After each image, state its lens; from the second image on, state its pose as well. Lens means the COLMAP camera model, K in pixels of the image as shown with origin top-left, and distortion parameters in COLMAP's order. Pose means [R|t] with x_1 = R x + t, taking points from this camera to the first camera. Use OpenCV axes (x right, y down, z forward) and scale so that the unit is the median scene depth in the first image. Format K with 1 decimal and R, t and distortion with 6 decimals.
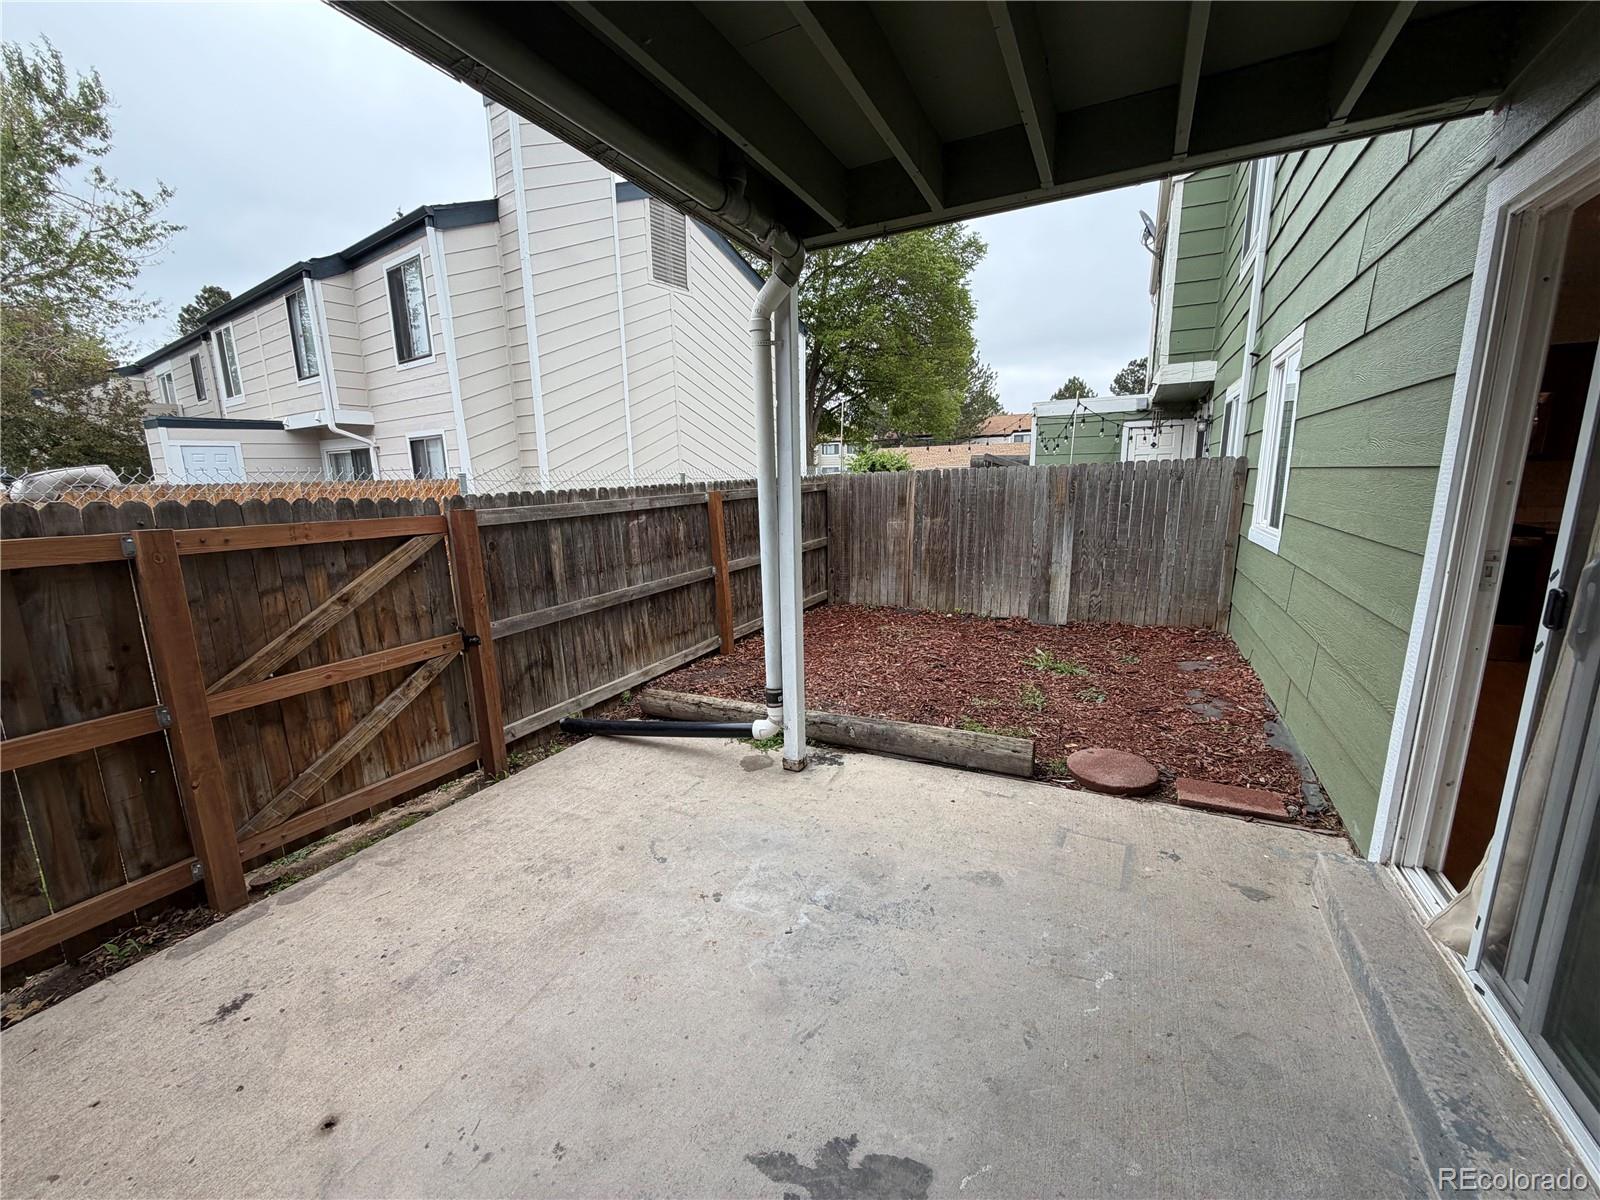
lens RADIAL K [[636.3, 0, 795.8], [0, 636.3, 601.7], [0, 0, 1]] dist [-0.000142, 0.000044]
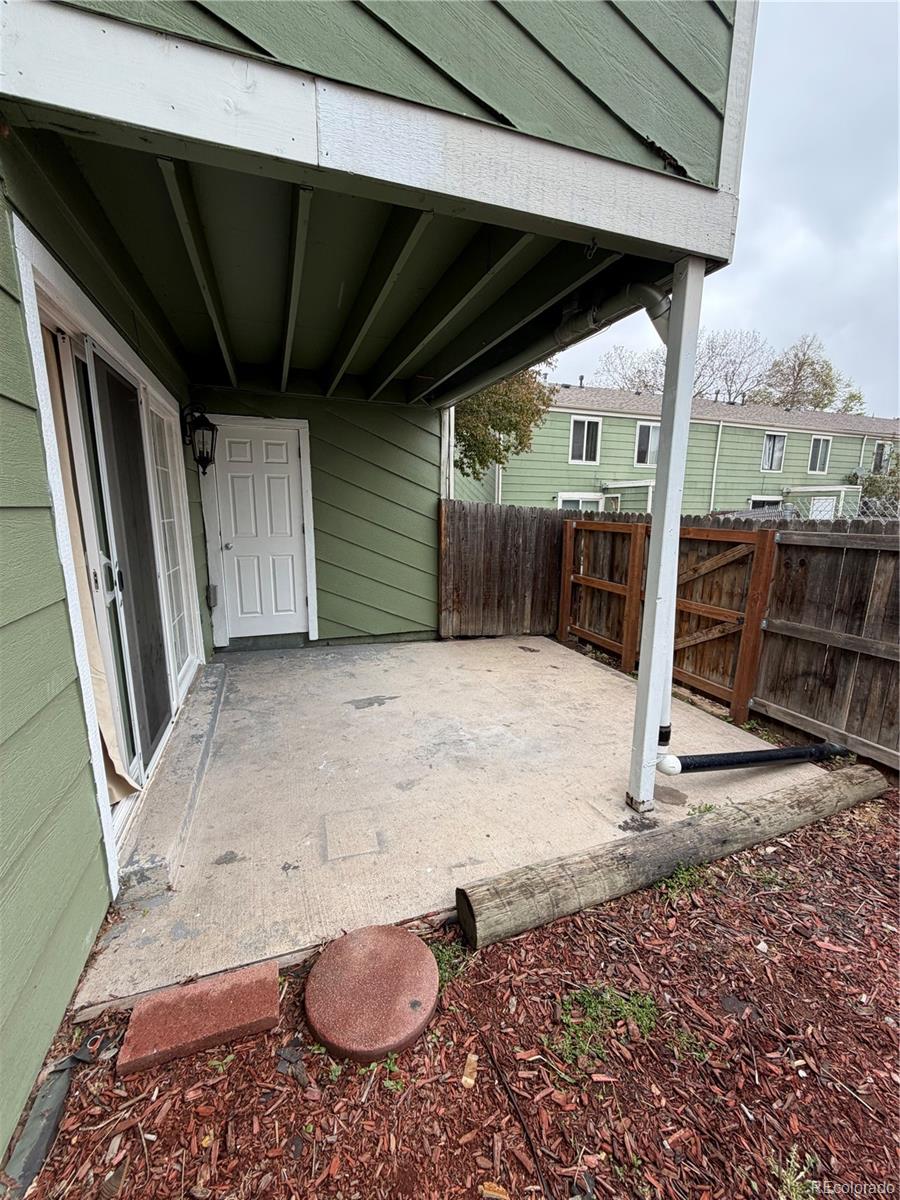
lens RADIAL K [[477.2, 0, 448.1], [0, 477.2, 596.4], [0, 0, 1]] dist [-0.000142, 0.000044]
pose [[-0.679364, 0.149975, -0.718312, 0.850918], [-0.136578, 0.935944, 0.324586, -0.301009], [0.720979, 0.318618, -0.615363, 1.429281]]
